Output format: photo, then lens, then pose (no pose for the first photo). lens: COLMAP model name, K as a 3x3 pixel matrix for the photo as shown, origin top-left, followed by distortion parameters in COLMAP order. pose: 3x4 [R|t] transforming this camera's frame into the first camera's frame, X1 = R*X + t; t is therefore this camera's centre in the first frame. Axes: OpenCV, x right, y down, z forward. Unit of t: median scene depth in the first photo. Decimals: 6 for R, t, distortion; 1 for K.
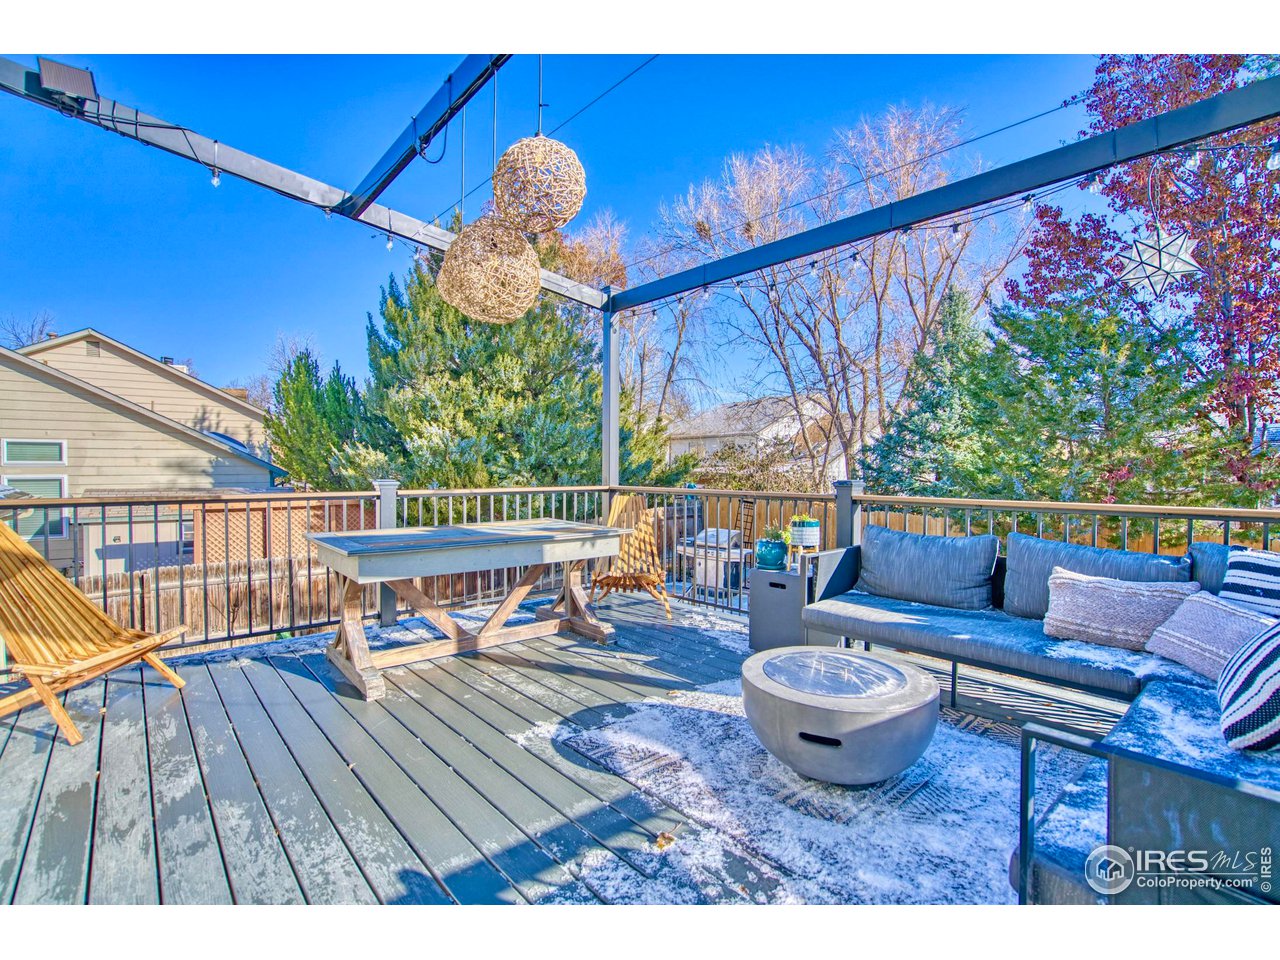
lens RADIAL K [[589.1, 0, 638.9], [0, 589.1, 478.7], [0, 0, 1]] dist [-0.054991, 0.018963]
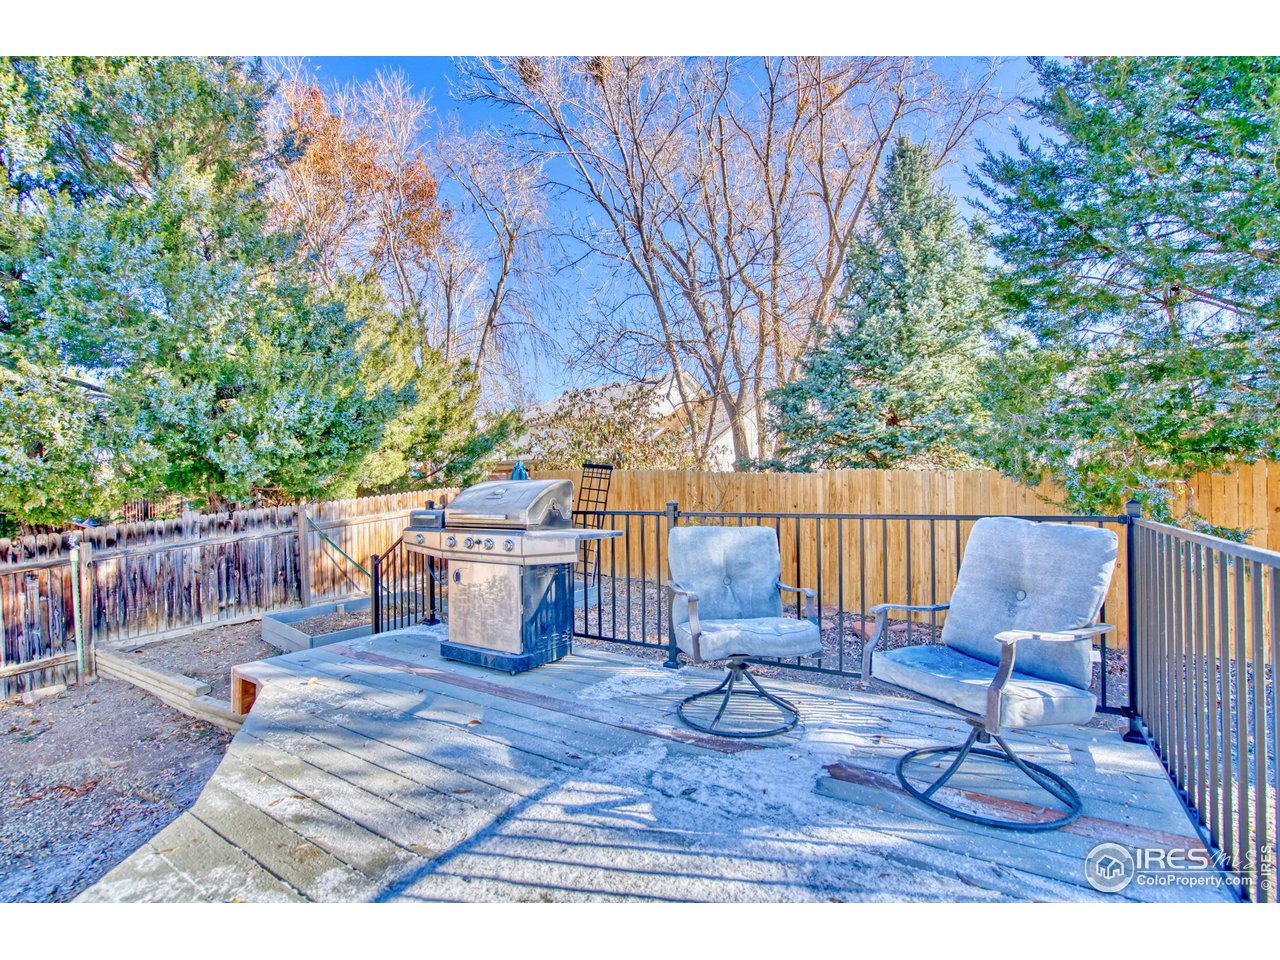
lens RADIAL K [[625.3, 0, 640.0], [0, 625.3, 480.0], [0, 0, 1]] dist [-0.065377, 0.000464]
pose [[0.972980, -0.015639, 0.230358, 0.057341], [0.022111, 0.999429, -0.025542, 0.044963], [-0.229827, 0.029946, 0.972771, 0.266653]]
